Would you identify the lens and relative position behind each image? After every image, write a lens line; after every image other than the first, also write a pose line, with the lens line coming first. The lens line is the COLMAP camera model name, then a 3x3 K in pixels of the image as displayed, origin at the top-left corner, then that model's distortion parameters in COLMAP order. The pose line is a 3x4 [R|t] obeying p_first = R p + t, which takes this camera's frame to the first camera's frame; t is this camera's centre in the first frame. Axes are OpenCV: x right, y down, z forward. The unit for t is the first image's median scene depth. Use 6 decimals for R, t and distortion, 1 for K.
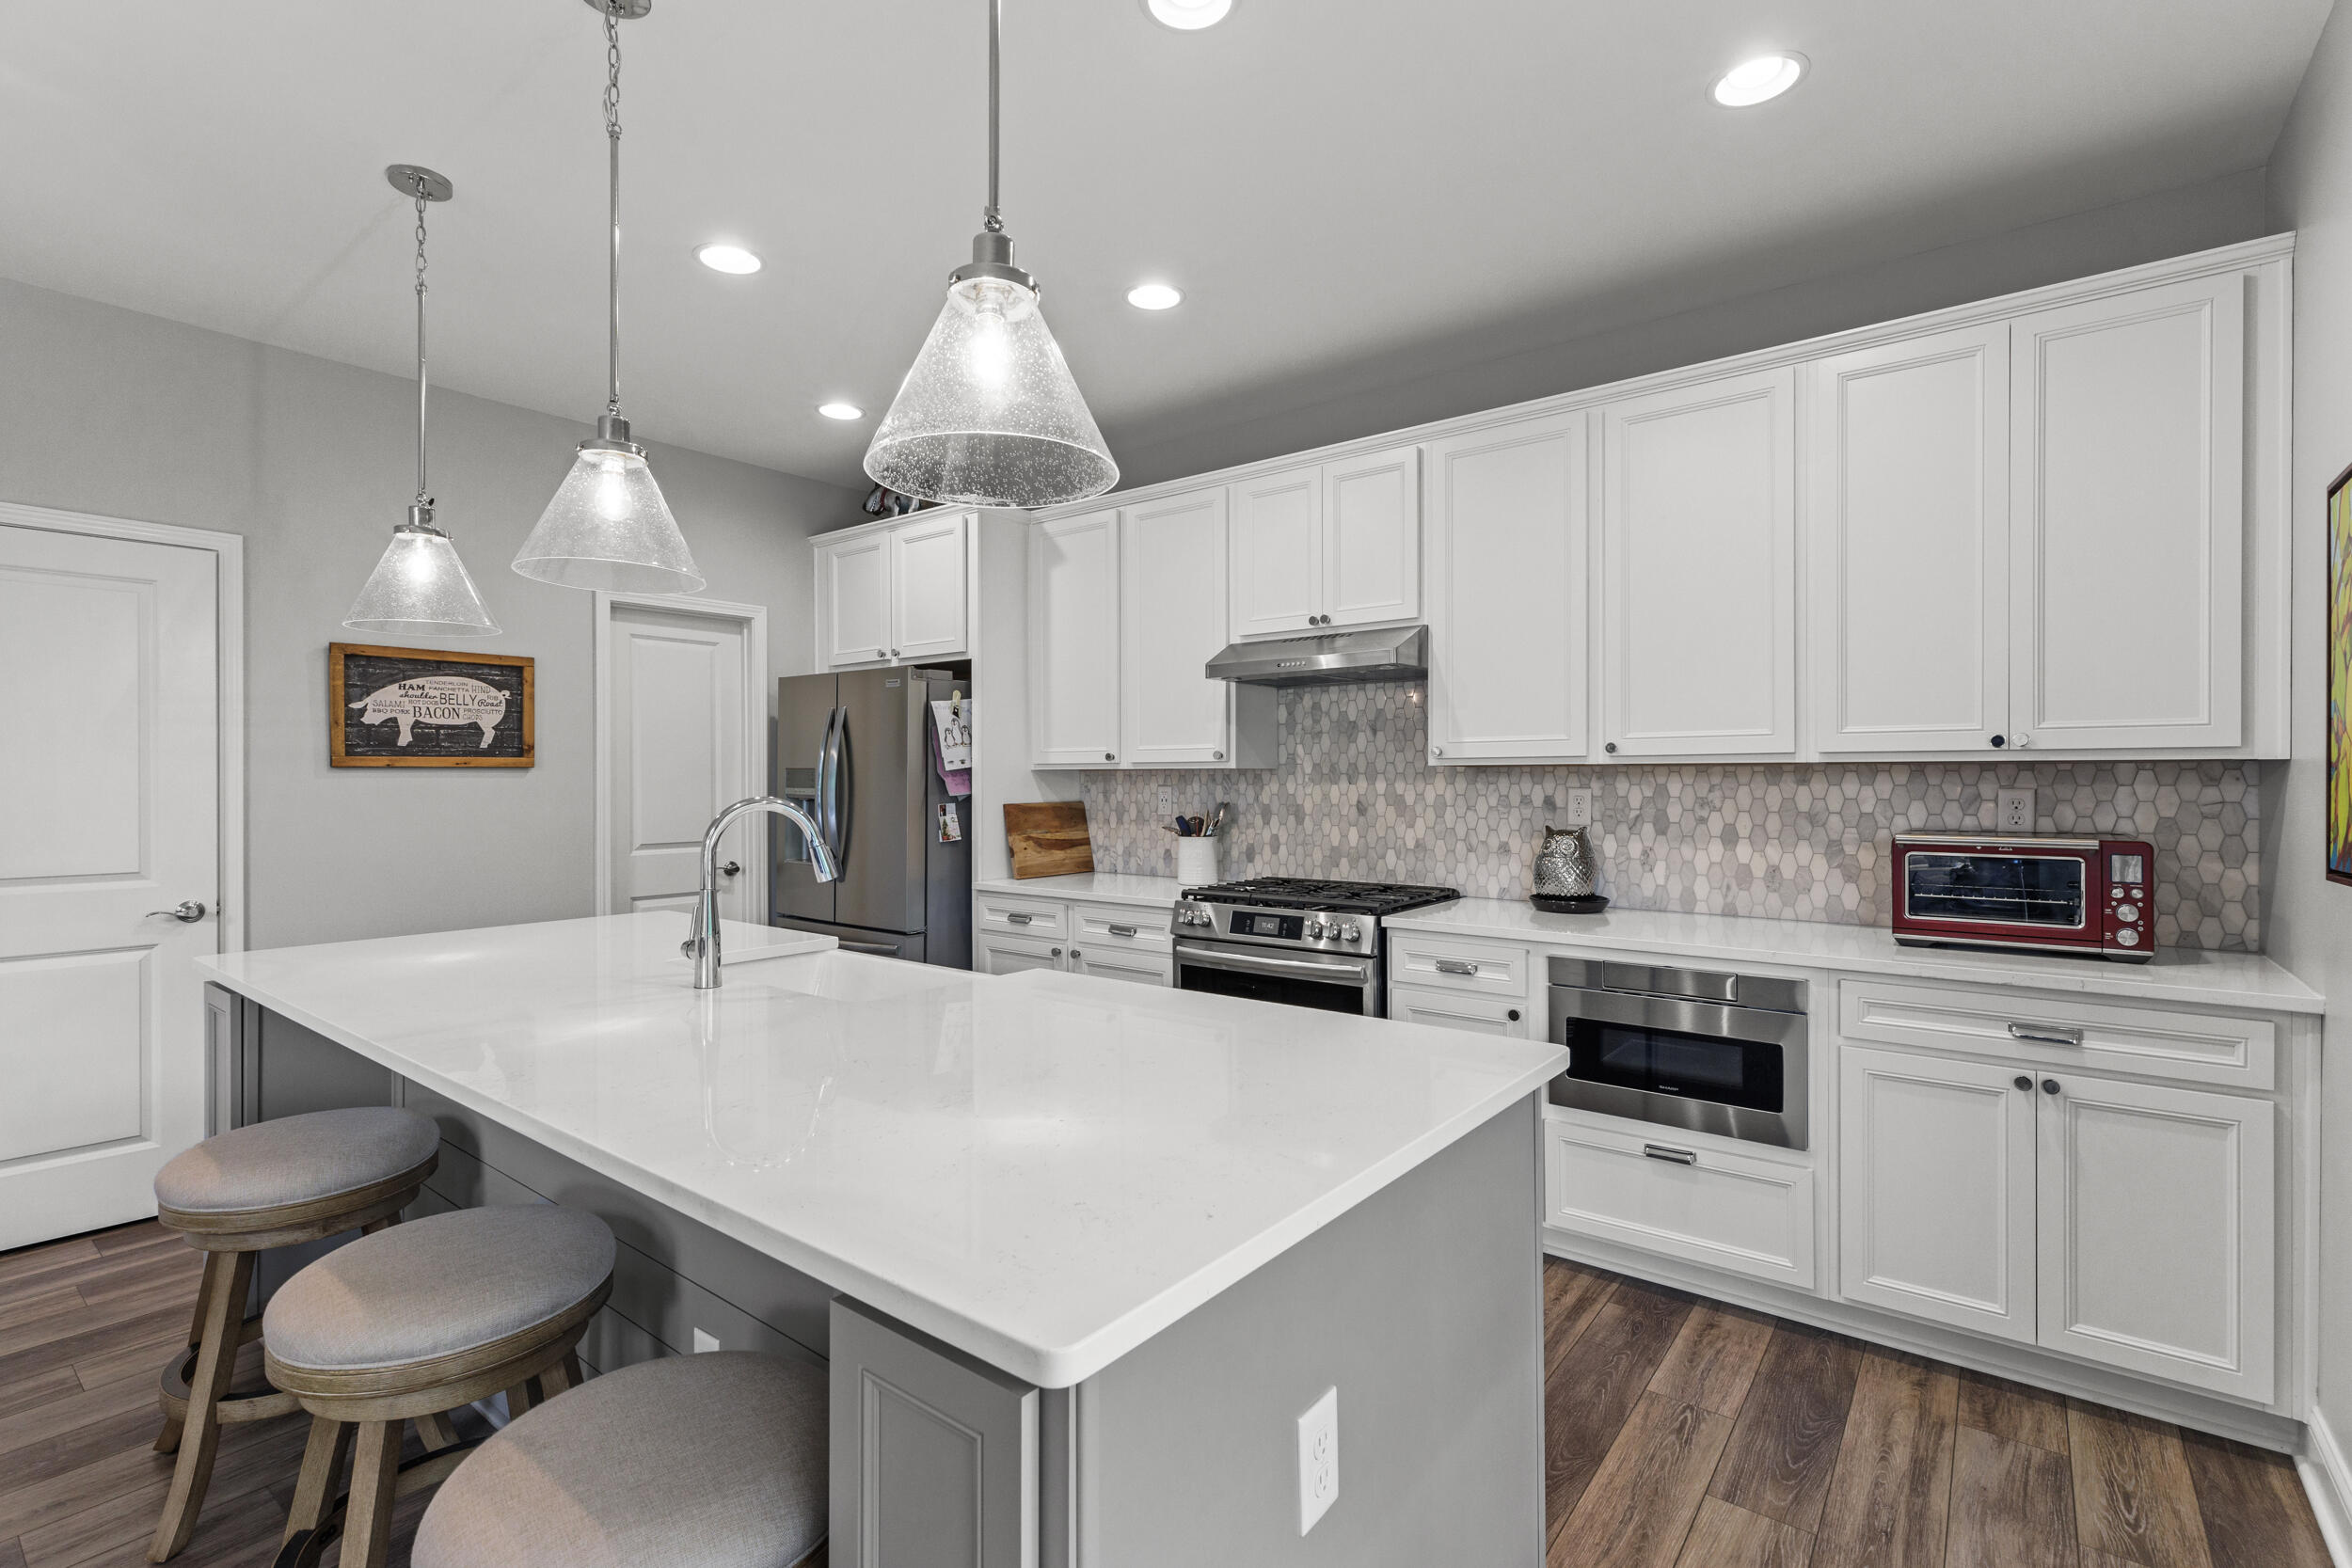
lens RADIAL K [[1072.8, 0, 1173.9], [0, 1072.8, 786.1], [0, 0, 1]] dist [0.008070, -0.002524]
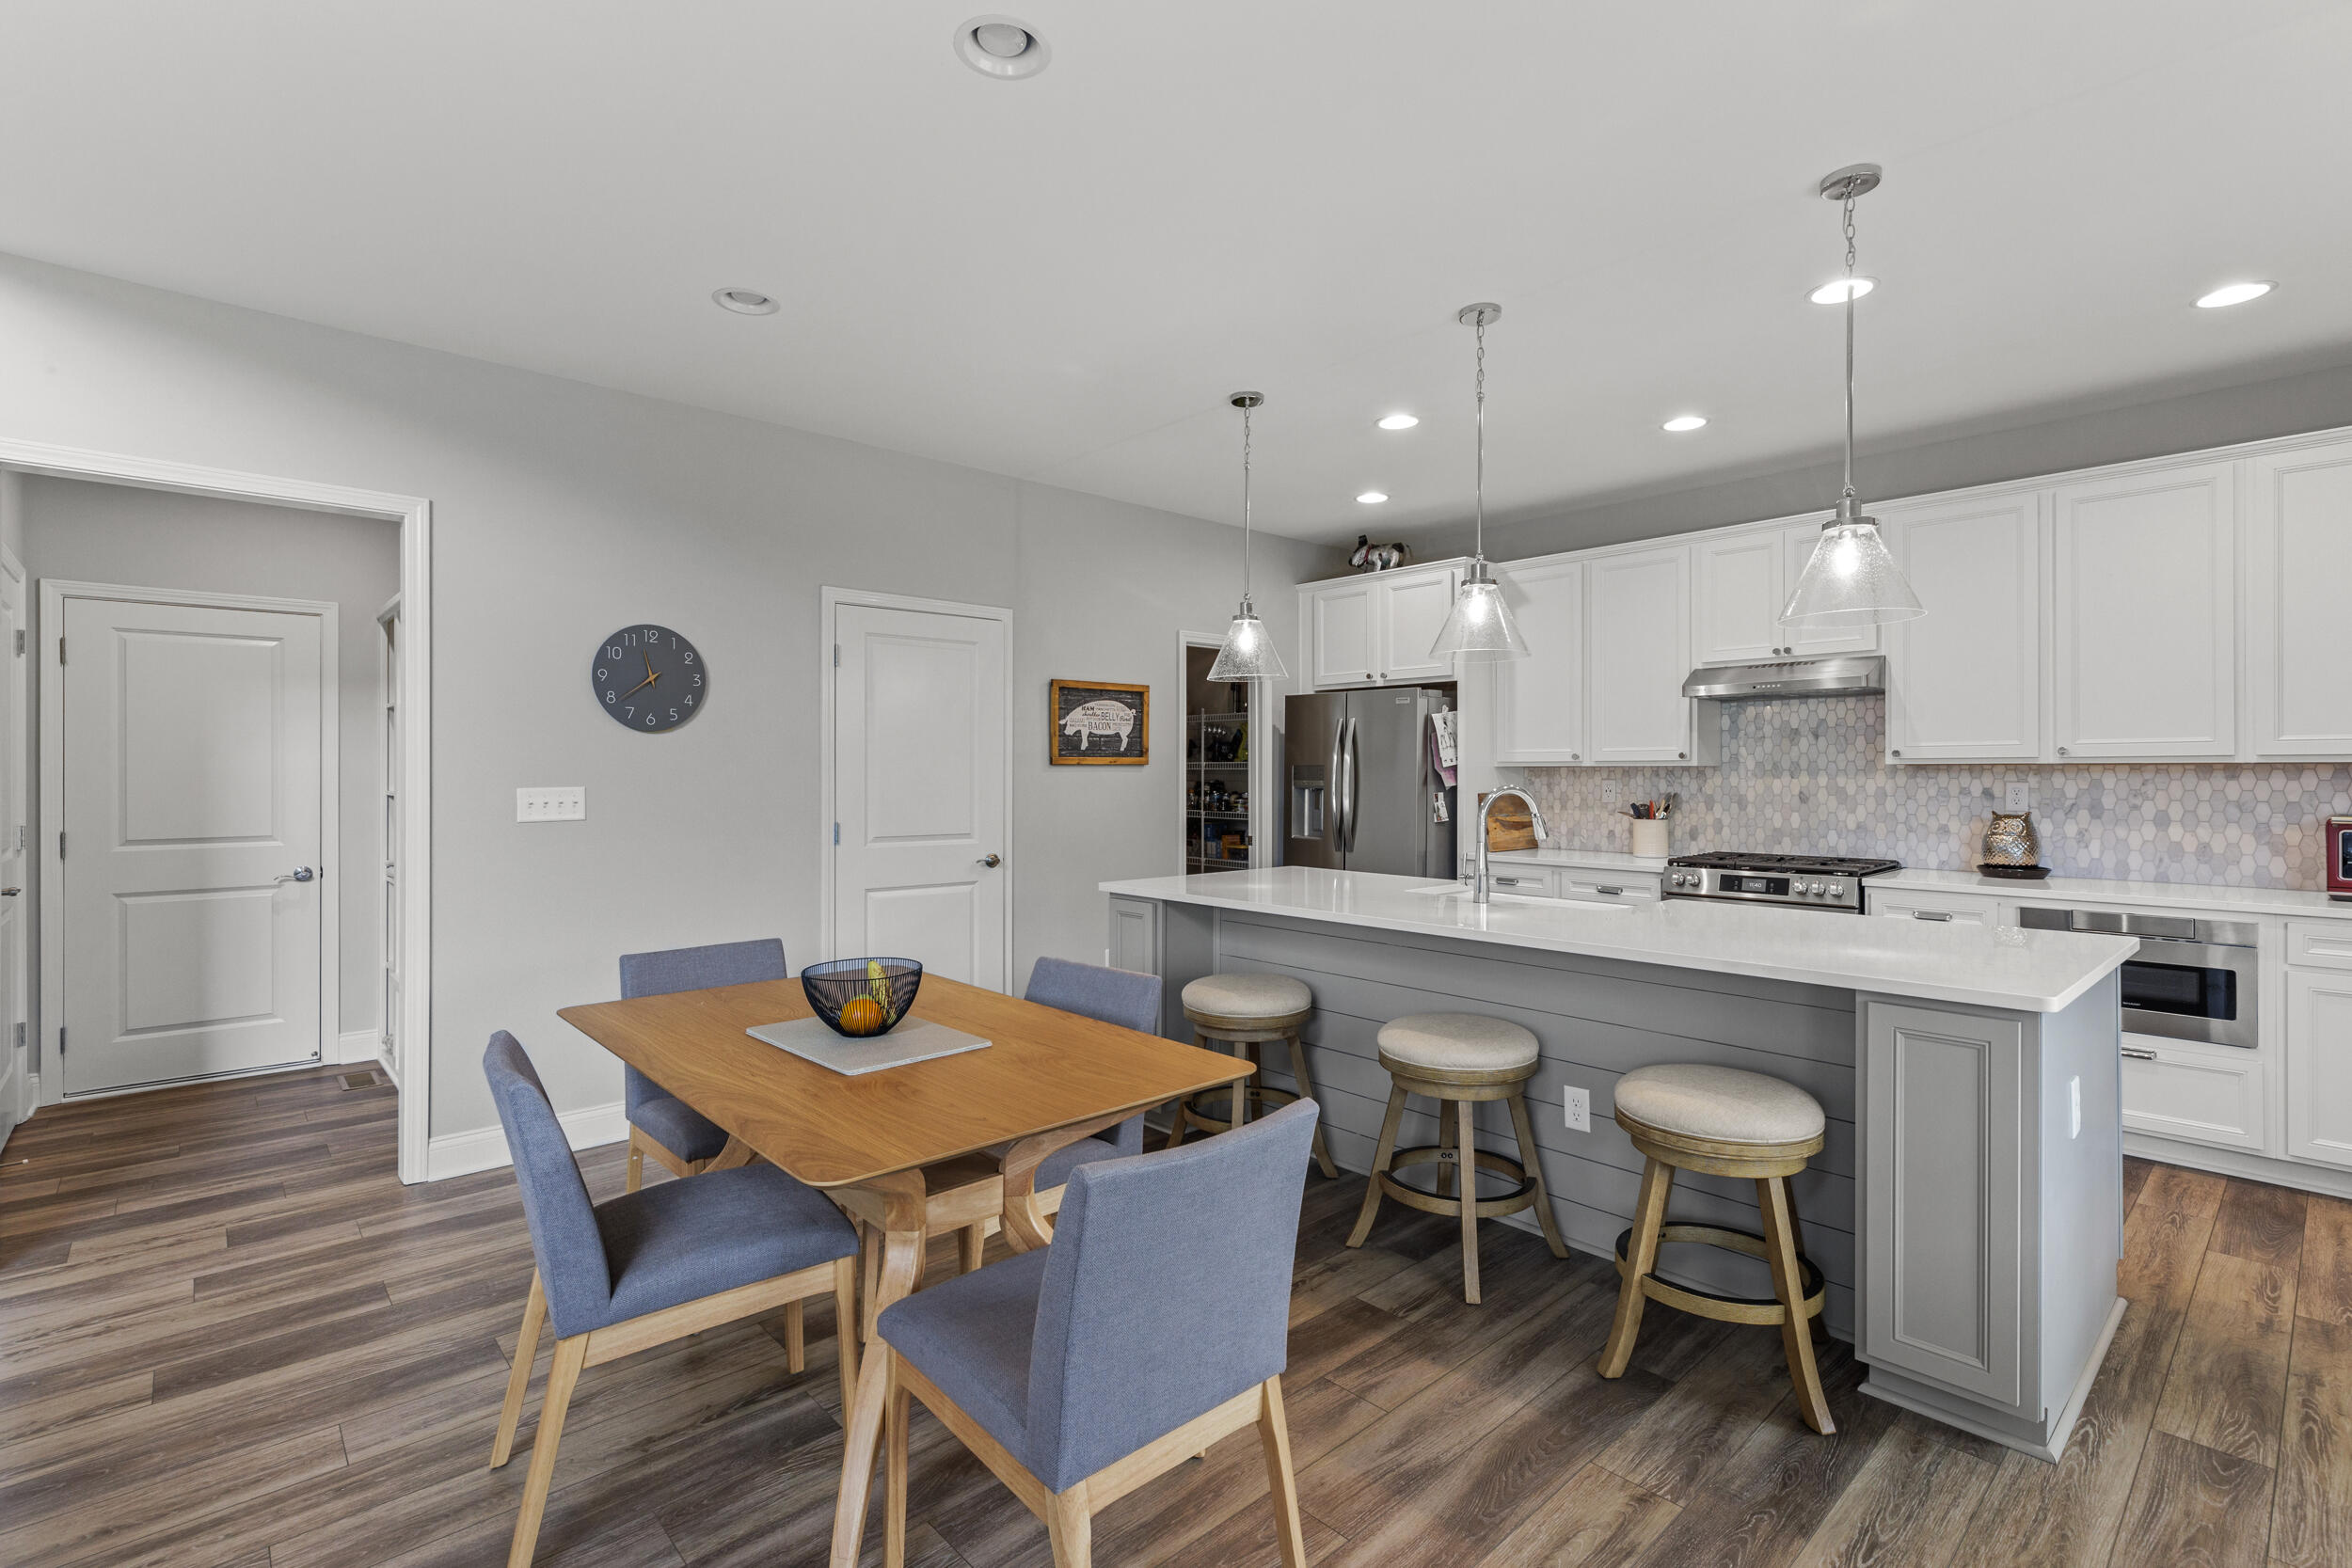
lens RADIAL K [[1072.8, 0, 1179.2], [0, 1072.8, 774.2], [0, 0, 1]] dist [0.008070, -0.002524]
pose [[0.985714, 0.002185, -0.168411, -0.357004], [-0.003173, 0.999979, -0.005601, 0.002870], [0.168396, 0.006056, 0.985701, -0.390735]]
